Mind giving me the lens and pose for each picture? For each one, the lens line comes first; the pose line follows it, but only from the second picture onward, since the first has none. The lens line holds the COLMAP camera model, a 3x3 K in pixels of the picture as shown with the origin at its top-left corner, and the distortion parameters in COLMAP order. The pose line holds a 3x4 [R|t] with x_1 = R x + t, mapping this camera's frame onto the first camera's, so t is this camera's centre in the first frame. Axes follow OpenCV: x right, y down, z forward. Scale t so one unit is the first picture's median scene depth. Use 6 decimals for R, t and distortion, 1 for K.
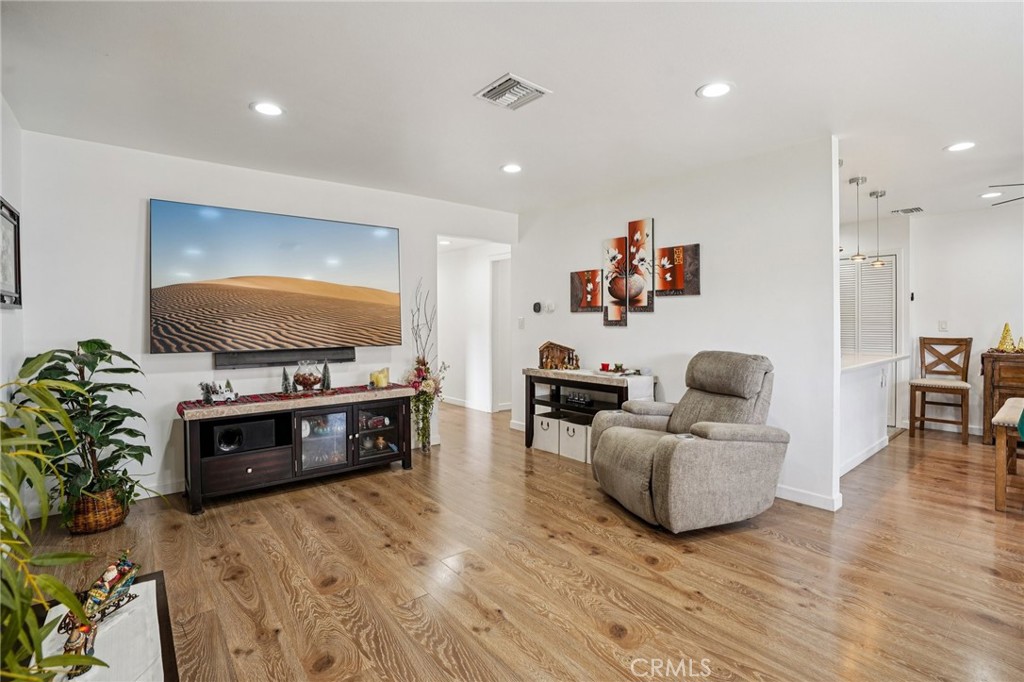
lens RADIAL K [[482.8, 0, 513.3], [0, 482.8, 320.6], [0, 0, 1]] dist [-0.073635, 0.029575]
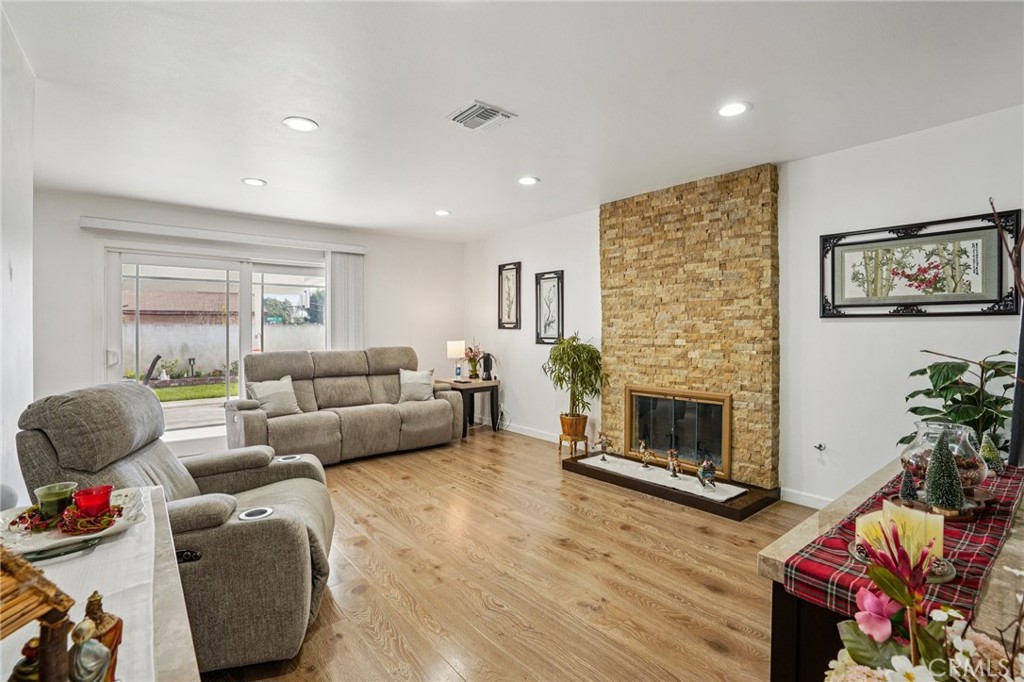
lens RADIAL K [[482.8, 0, 513.3], [0, 482.8, 320.6], [0, 0, 1]] dist [-0.073635, 0.029575]
pose [[-0.999931, 0.005196, 0.010567, -0.050204], [0.005015, 0.999841, -0.017085, -0.001944], [-0.010654, -0.017030, -0.999798, 1.239618]]
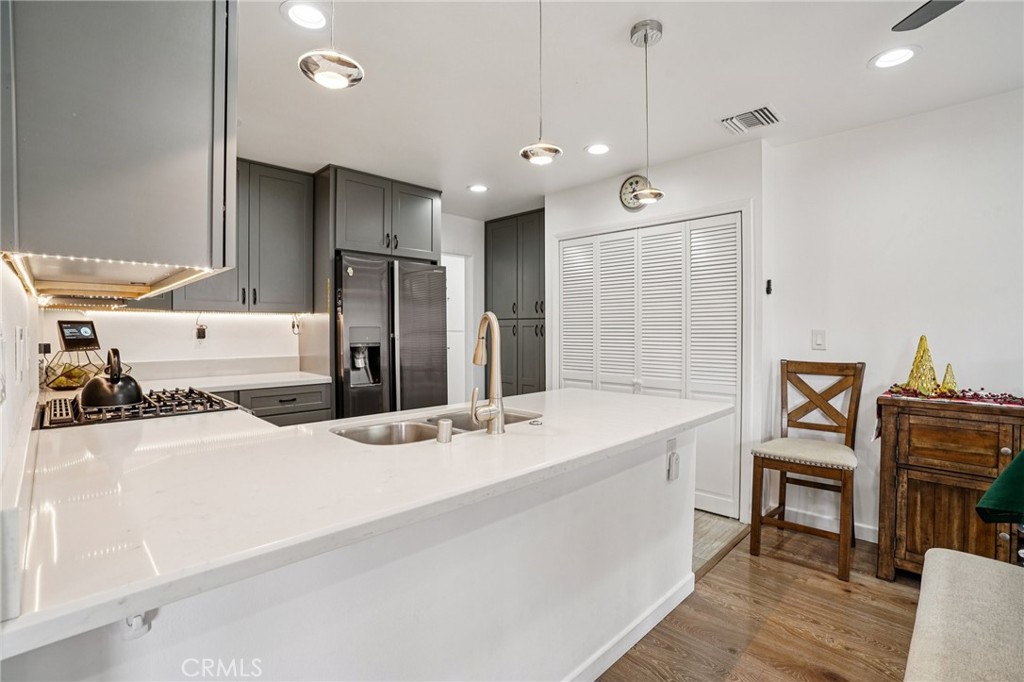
lens RADIAL K [[477.4, 0, 512.8], [0, 477.4, 333.2], [0, 0, 1]] dist [-0.074729, 0.028574]
pose [[0.994692, -0.002928, 0.102854, 0.640230], [0.001978, 0.999954, 0.009336, -0.002843], [-0.102876, -0.009083, 0.994653, 0.612423]]
